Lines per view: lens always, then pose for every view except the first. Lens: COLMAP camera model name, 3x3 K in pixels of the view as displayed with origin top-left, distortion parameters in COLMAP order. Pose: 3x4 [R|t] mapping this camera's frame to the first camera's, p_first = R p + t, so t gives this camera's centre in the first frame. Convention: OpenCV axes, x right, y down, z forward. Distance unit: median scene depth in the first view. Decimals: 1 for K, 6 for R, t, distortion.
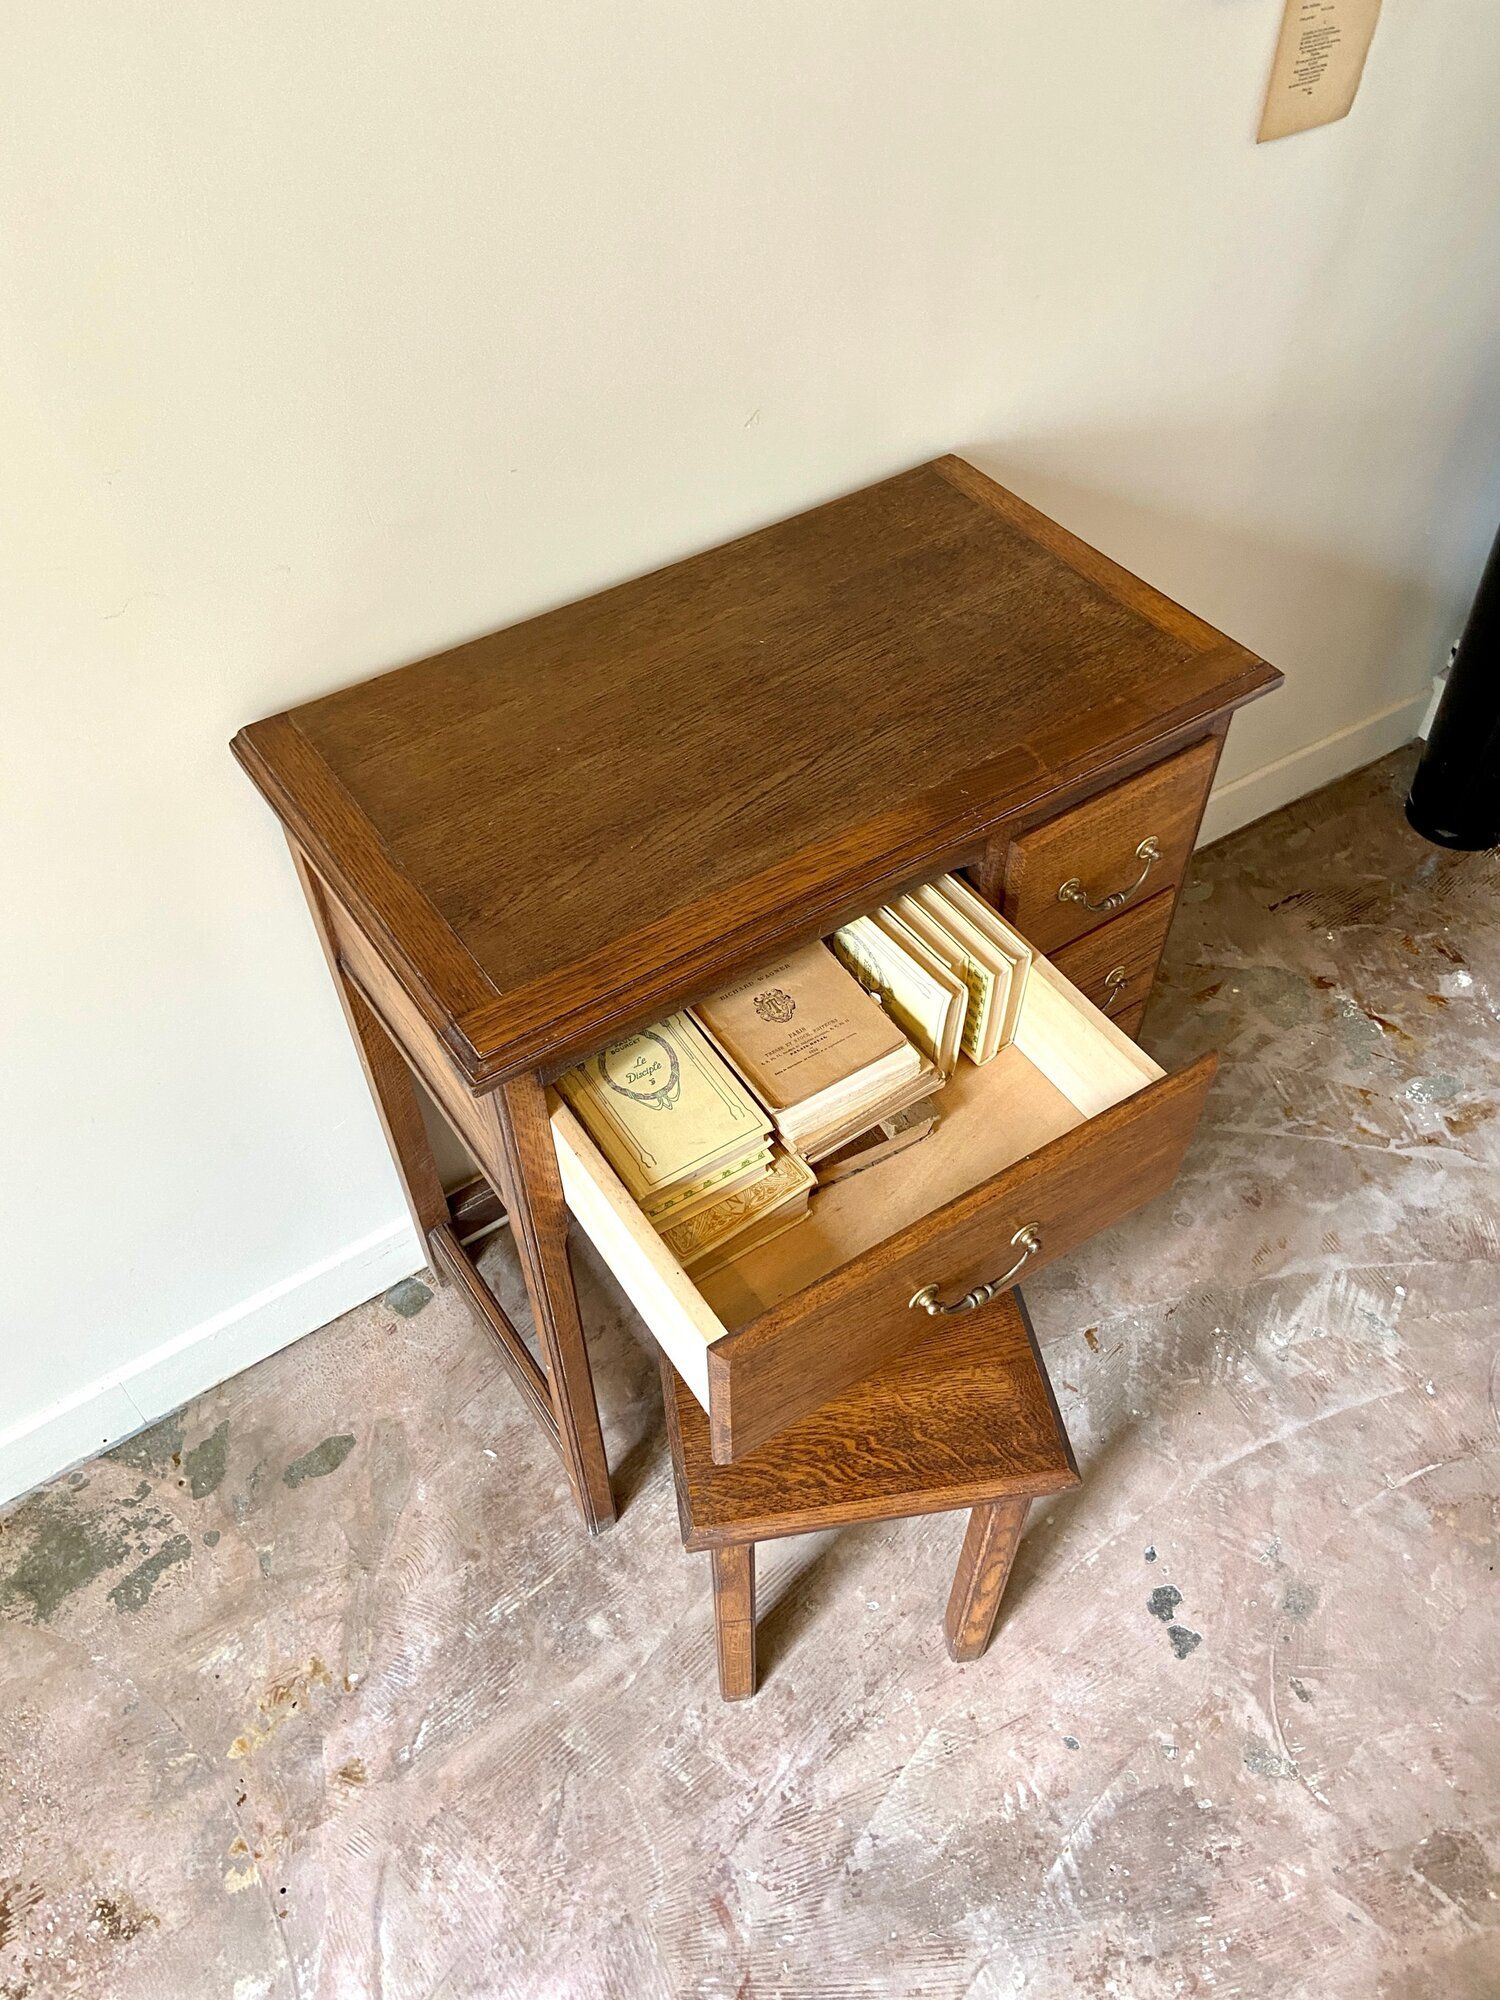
lens RADIAL K [[1513.1, 0, 750.5], [0, 1513.1, 996.5], [0, 0, 1]] dist [0.128224, -0.169325]
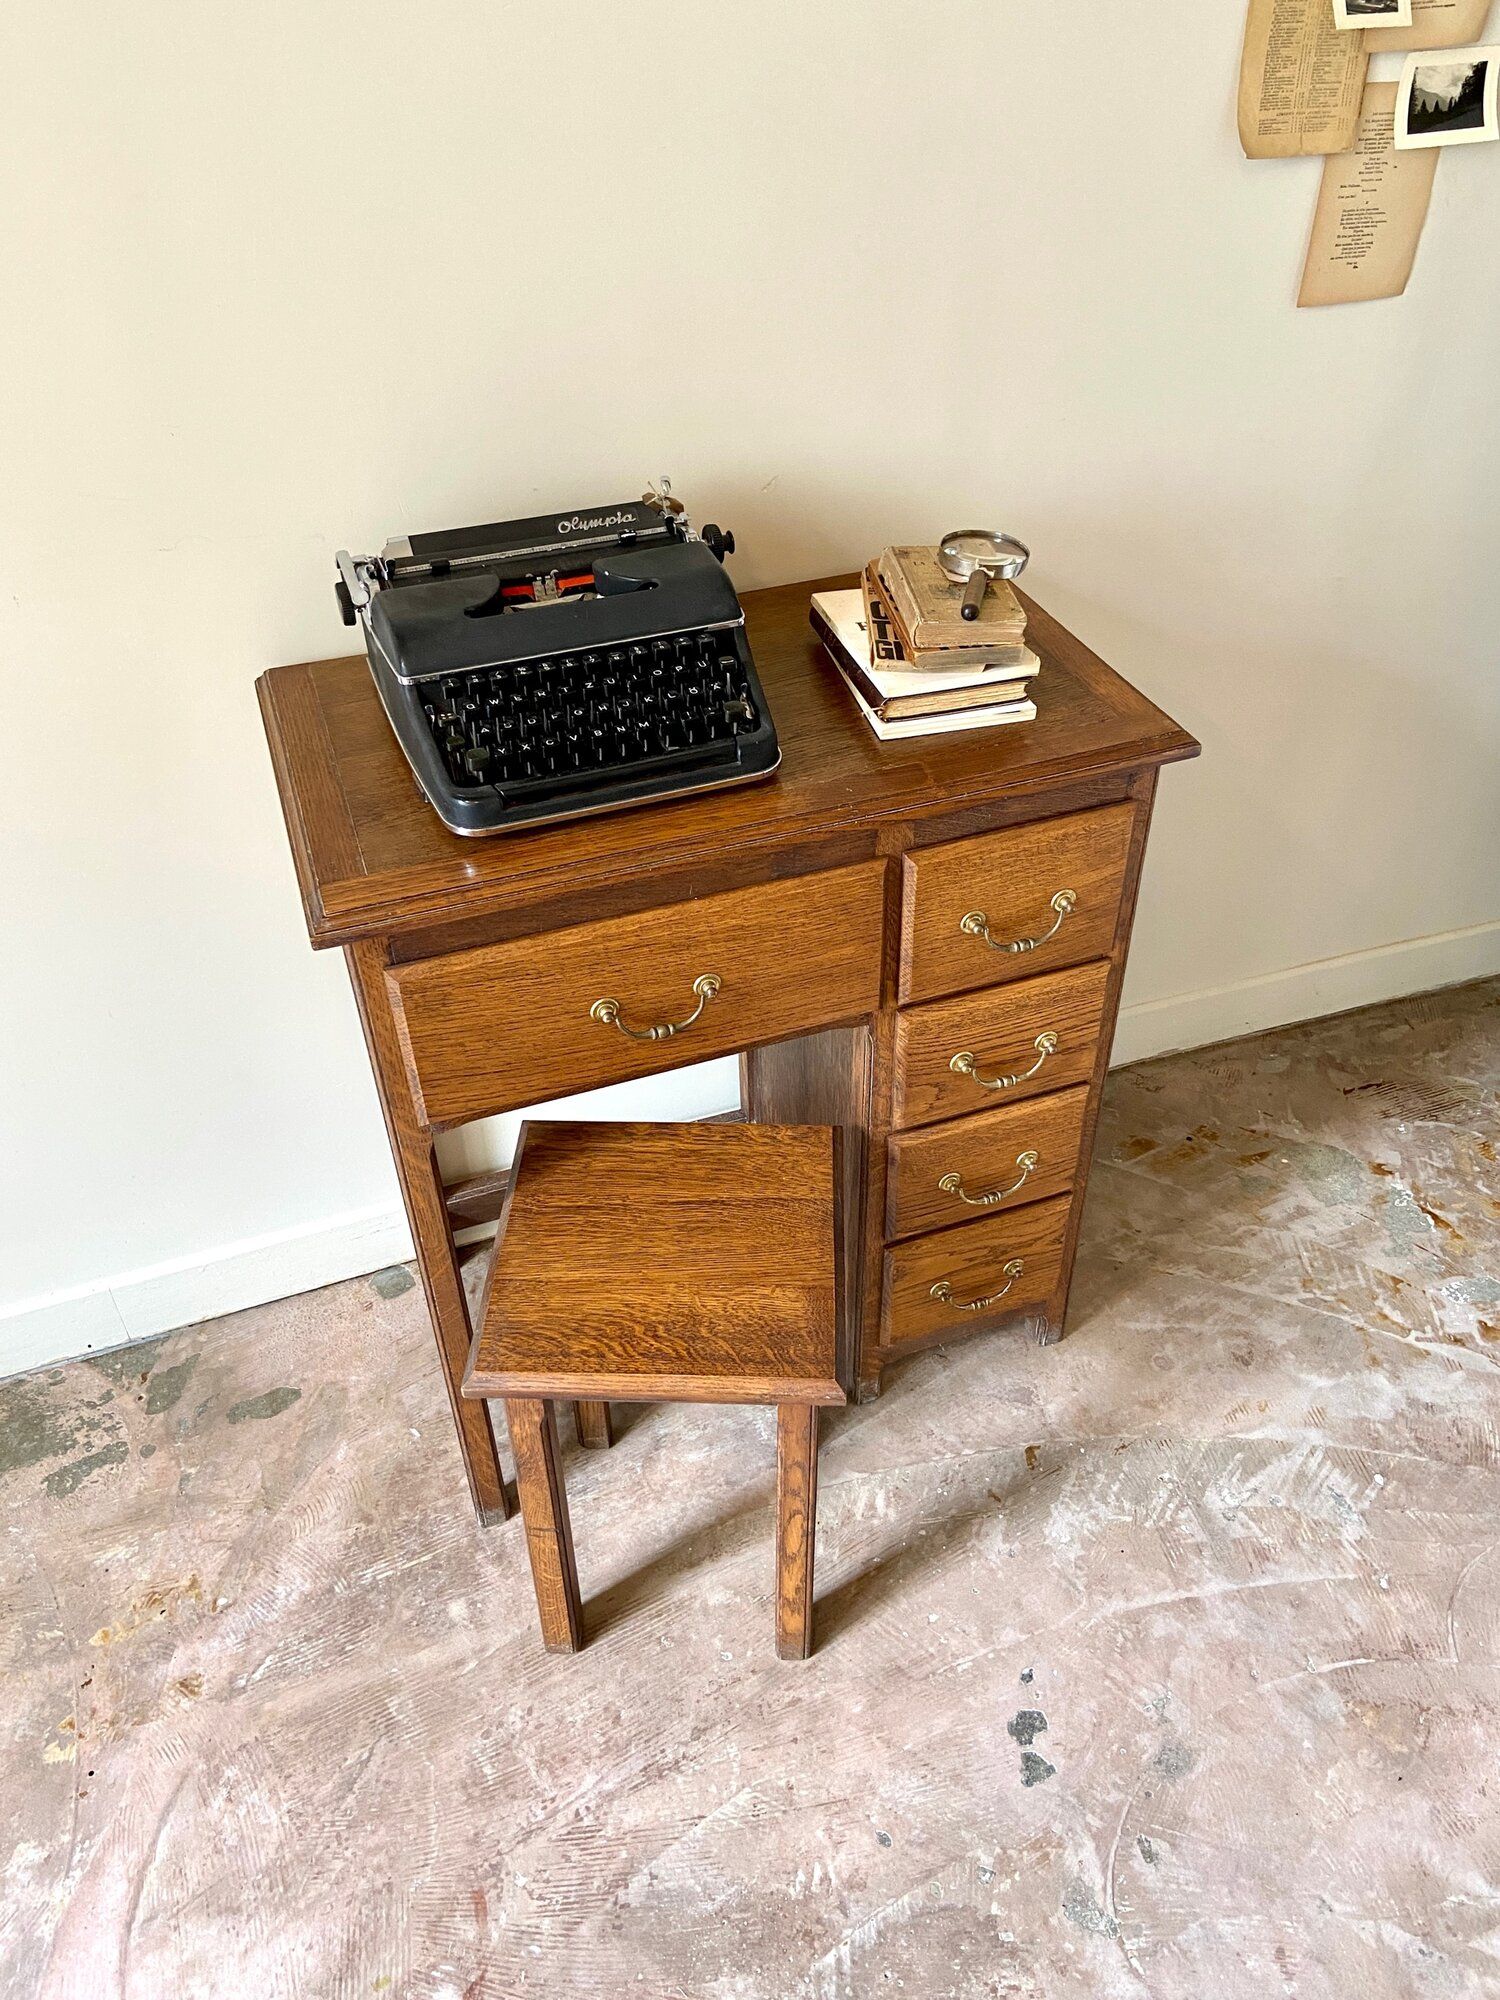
lens RADIAL K [[1513.1, 0, 764.5], [0, 1513.1, 983.2], [0, 0, 1]] dist [0.128224, -0.169325]
pose [[0.968861, 0.152241, -0.195273, 0.231019], [-0.183132, 0.971375, -0.151307, 0.126923], [0.166648, 0.182356, 0.969007, -0.019060]]
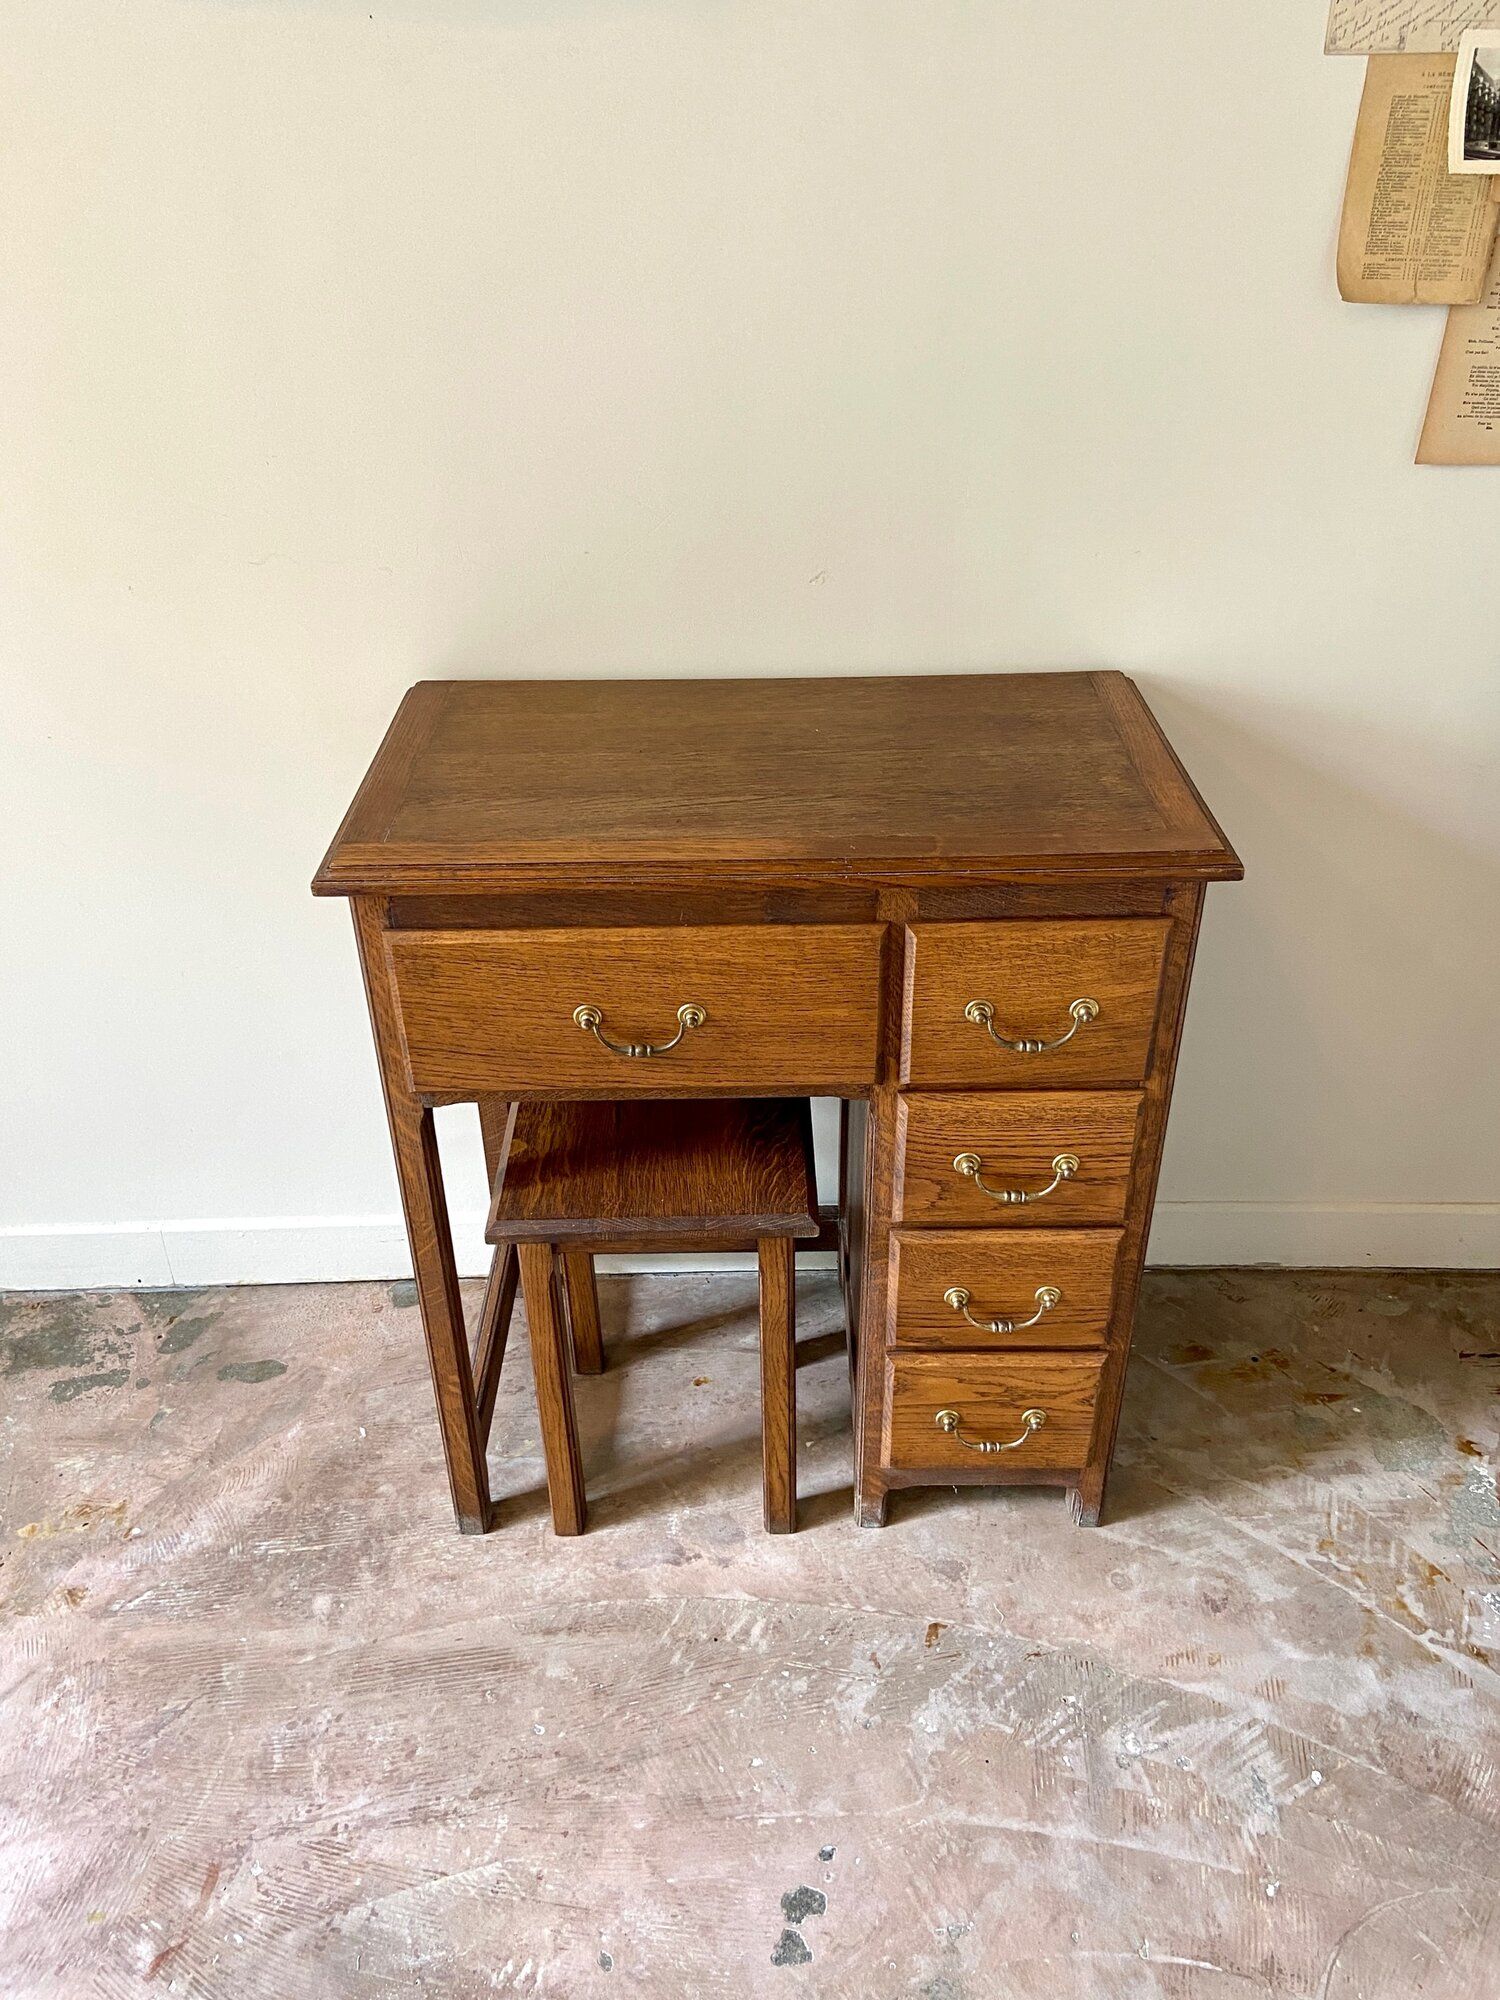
lens RADIAL K [[1517.0, 0, 753.0], [0, 1517.0, 984.5], [0, 0, 1]] dist [0.115879, -0.152325]
pose [[0.830348, 0.296587, -0.471761, 0.504735], [-0.417388, 0.891933, -0.173904, 0.100665], [0.369202, 0.341308, 0.864407, 0.075942]]
